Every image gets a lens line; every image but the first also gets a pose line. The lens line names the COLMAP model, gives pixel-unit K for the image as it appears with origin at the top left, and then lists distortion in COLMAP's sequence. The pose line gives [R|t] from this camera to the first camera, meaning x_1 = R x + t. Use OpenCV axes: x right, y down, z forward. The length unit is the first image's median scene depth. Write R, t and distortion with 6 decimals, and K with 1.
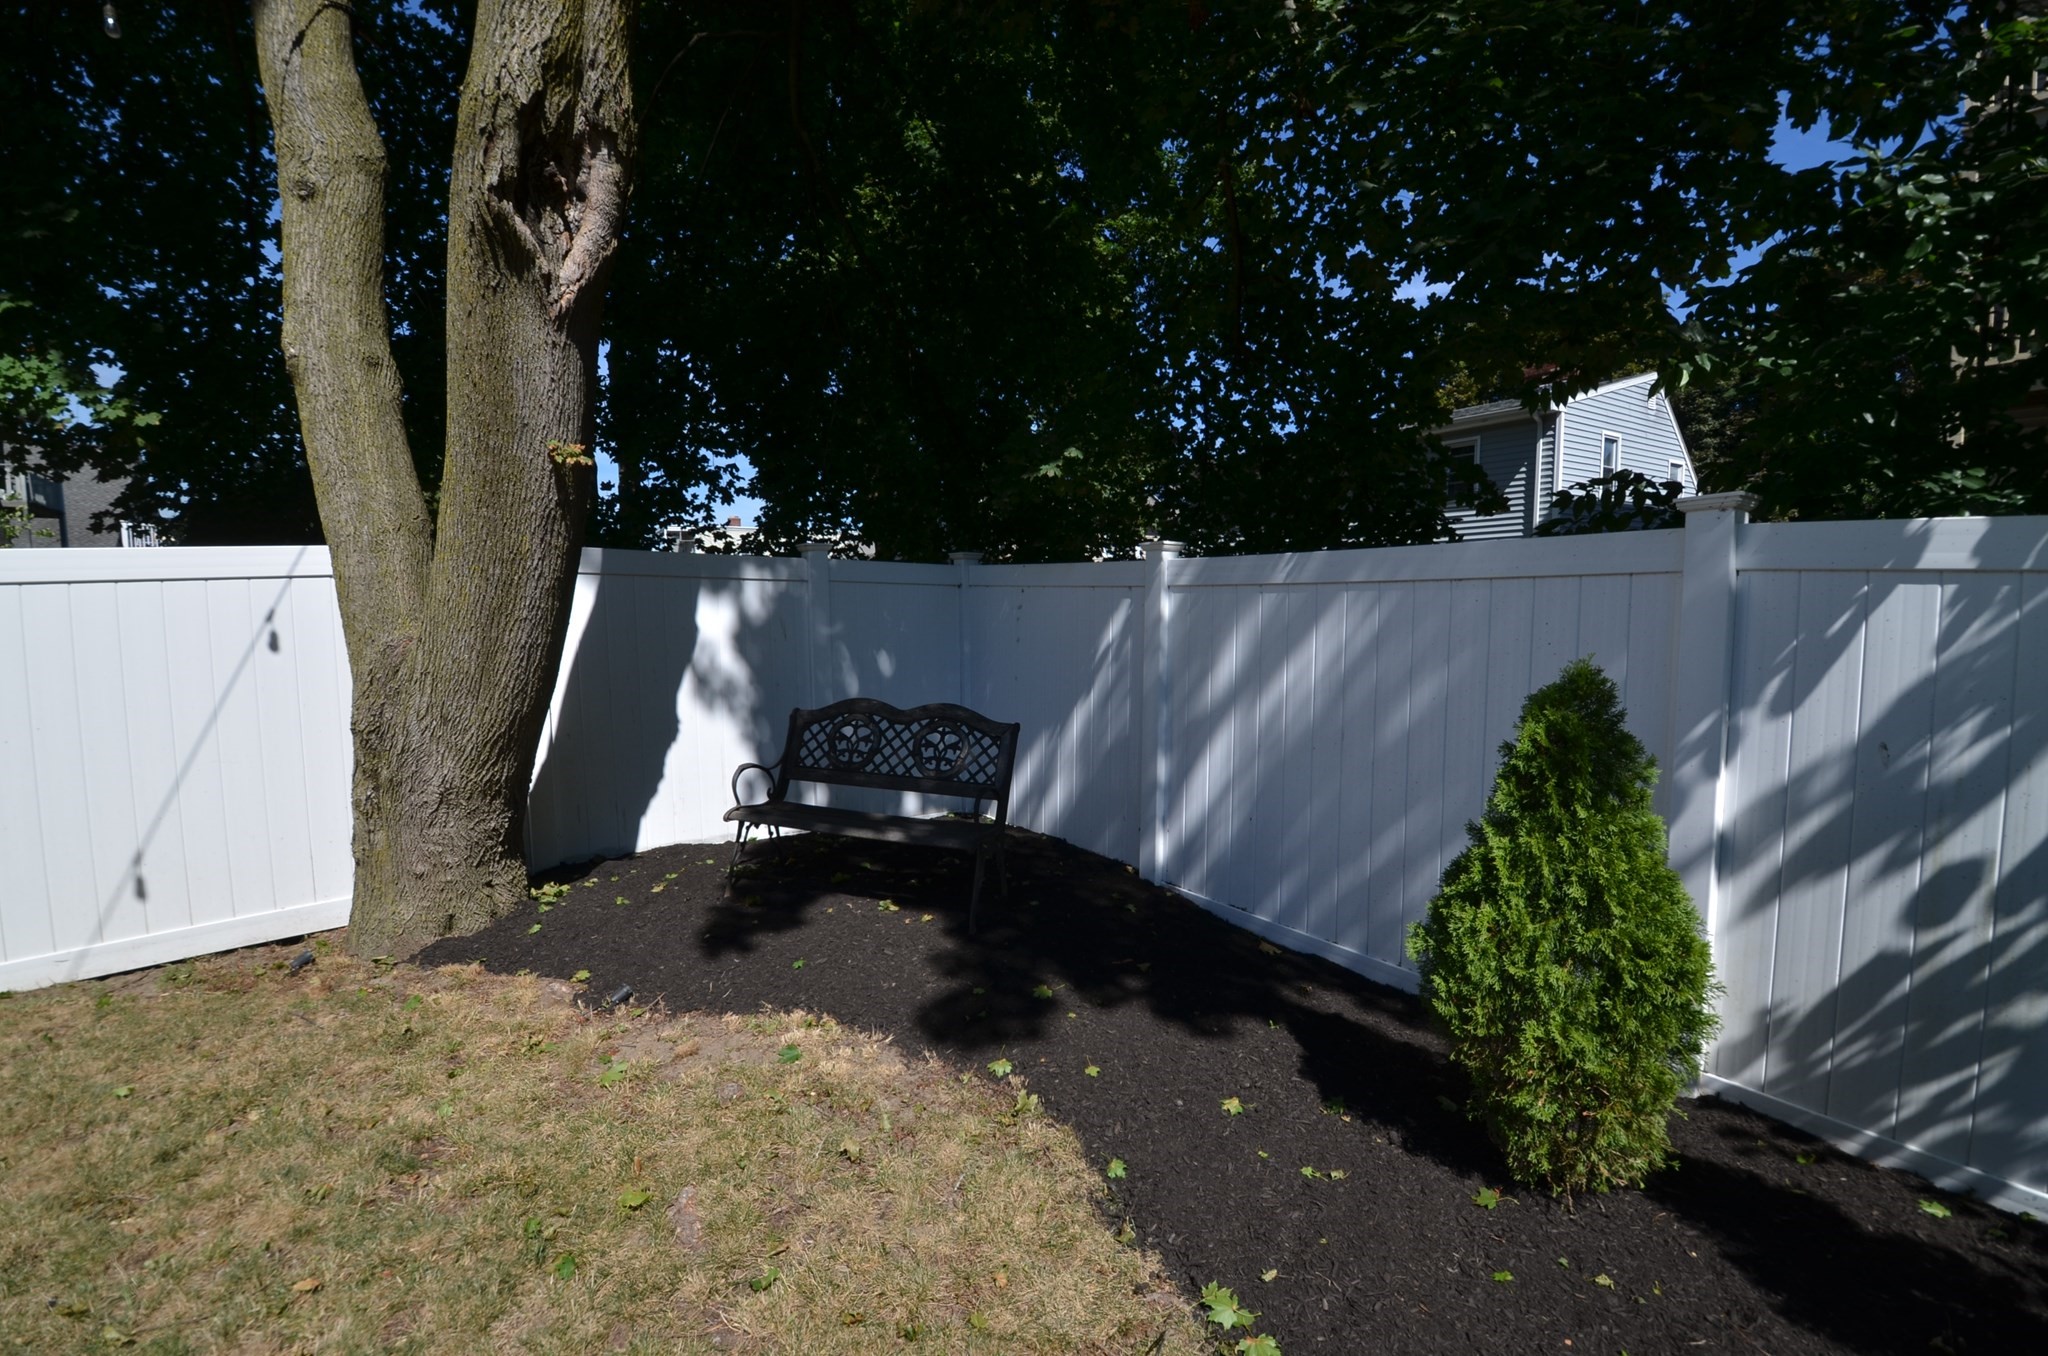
lens RADIAL K [[900.5, 0, 1014.2], [0, 900.5, 687.8], [0, 0, 1]] dist [0.014334, -0.022534]
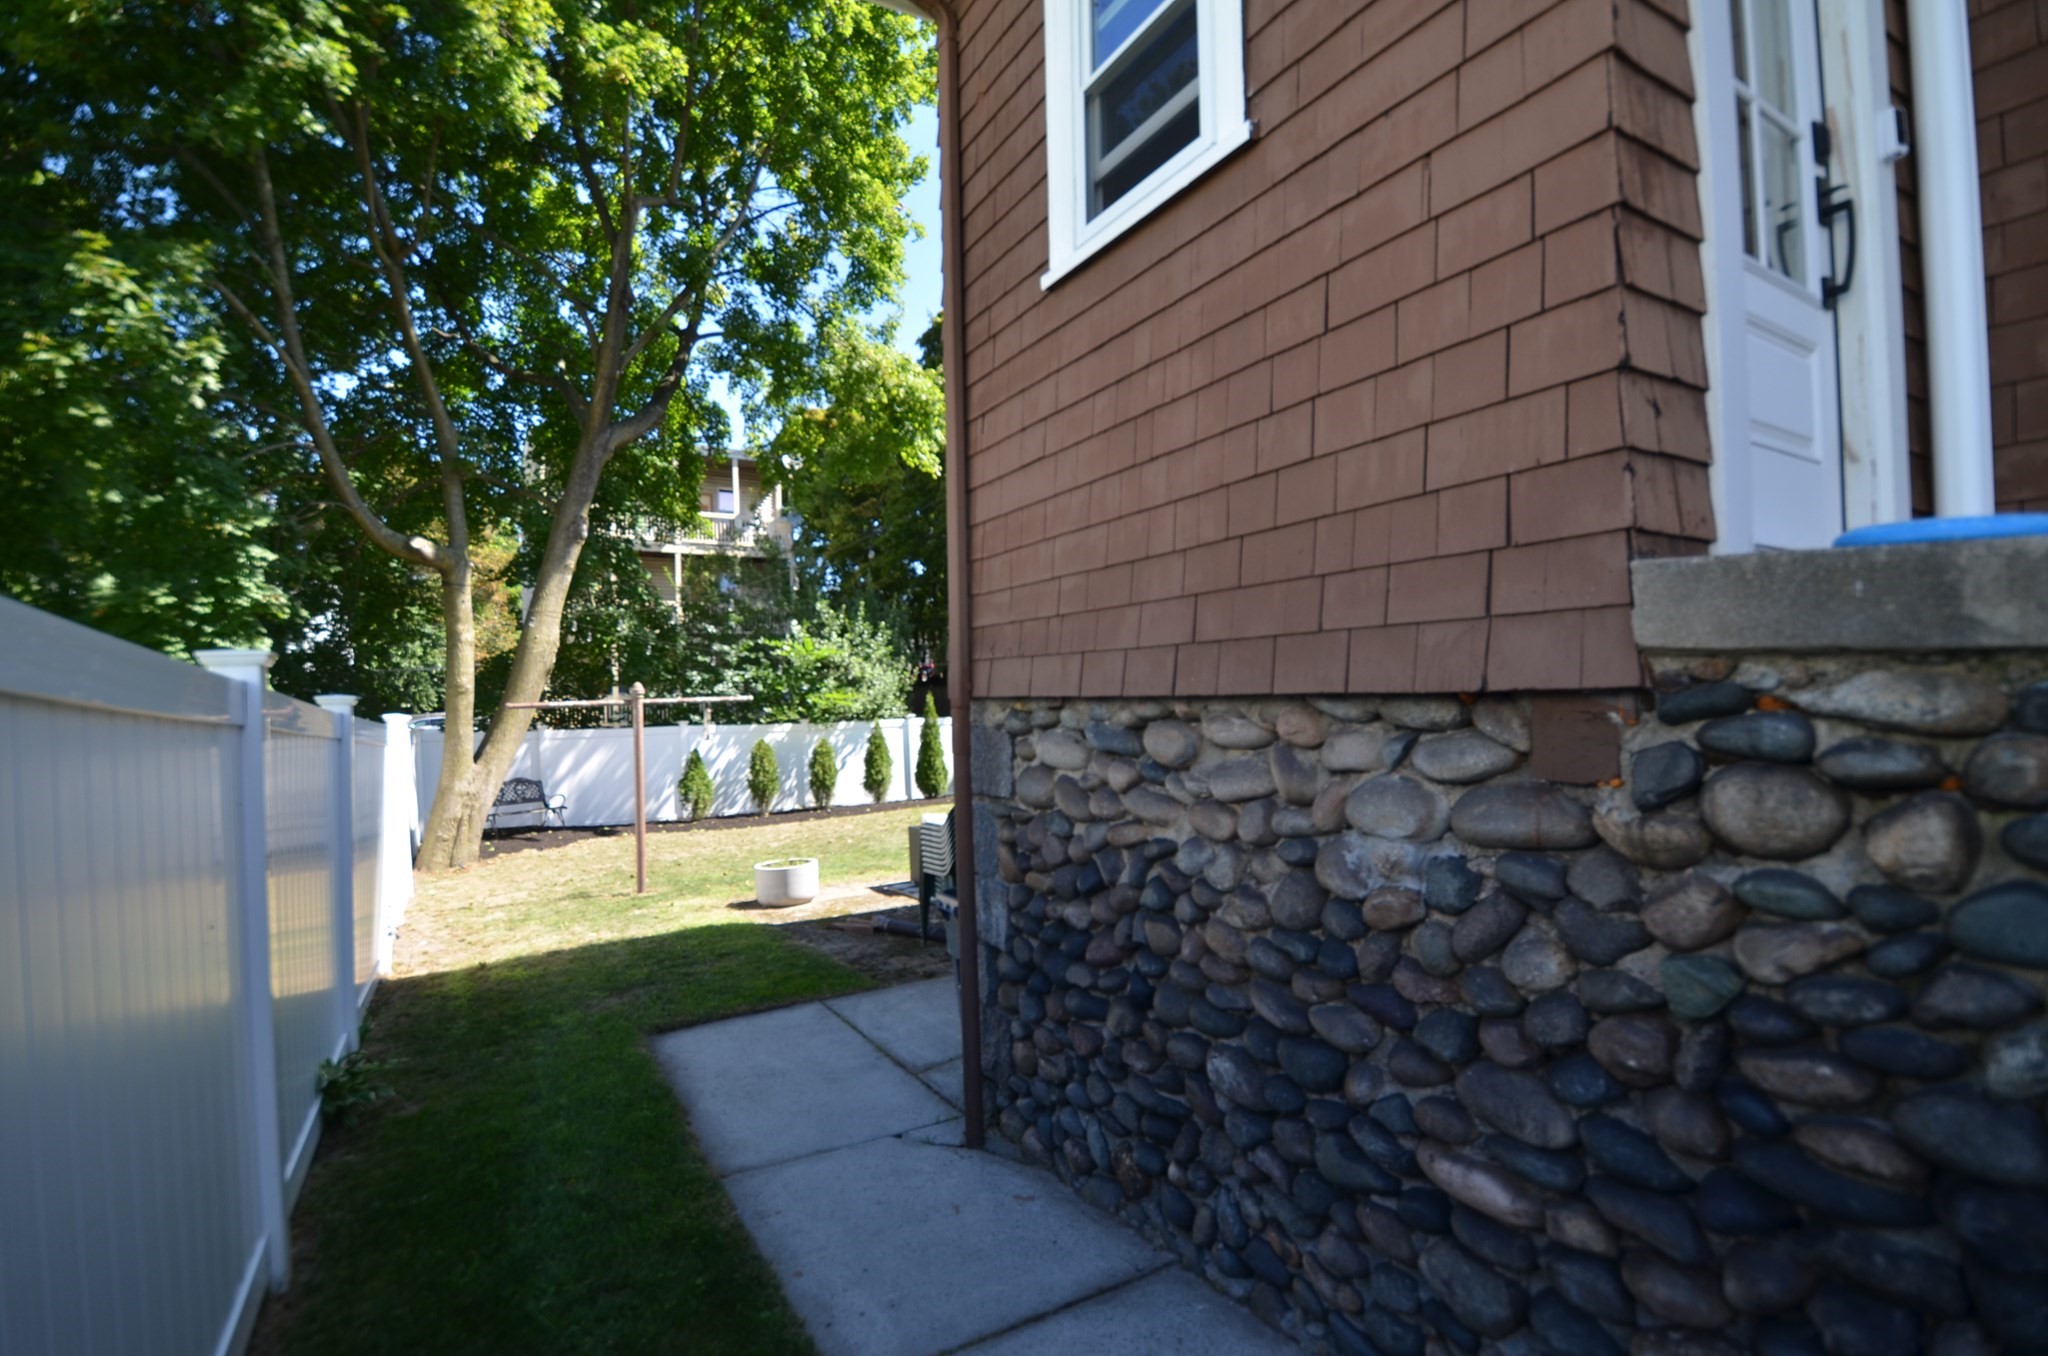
lens RADIAL K [[902.3, 0, 1026.4], [0, 902.3, 688.9], [0, 0, 1]] dist [-0.001247, -0.000080]
pose [[0.054940, 0.007097, 0.998464, -3.307188], [0.112070, 0.993612, -0.013229, -0.052687], [-0.992180, 0.112625, 0.053794, -1.076036]]
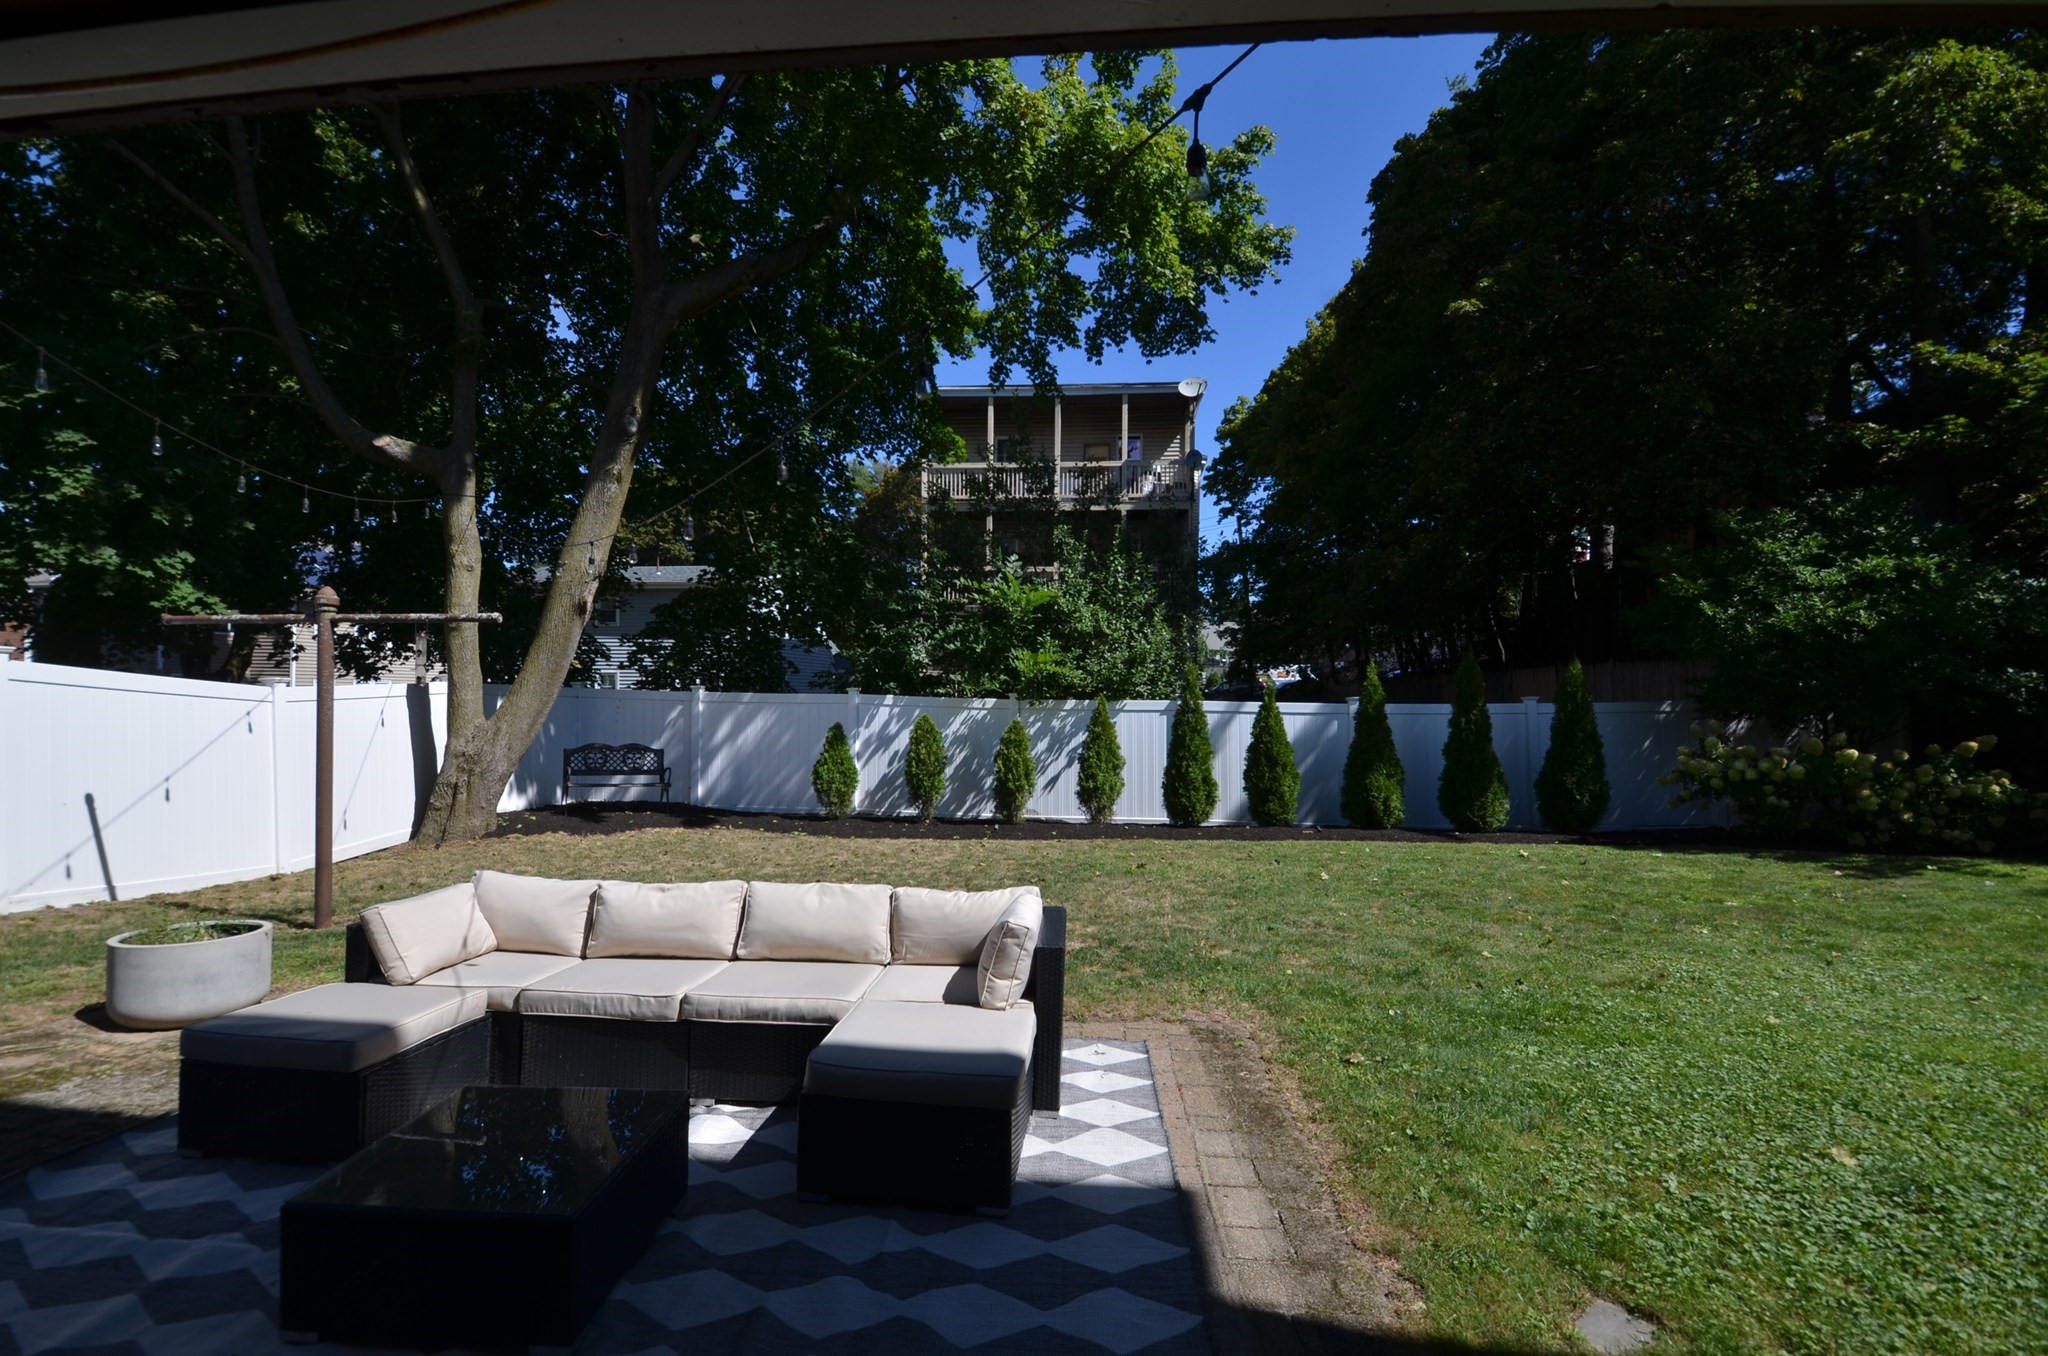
lens RADIAL K [[900.5, 0, 1014.2], [0, 900.5, 687.8], [0, 0, 1]] dist [0.014334, -0.022534]
pose [[0.644906, 0.019971, 0.764001, -1.438868], [0.053172, 0.996064, -0.070920, 0.107233], [-0.762410, 0.086360, 0.641306, -1.685957]]
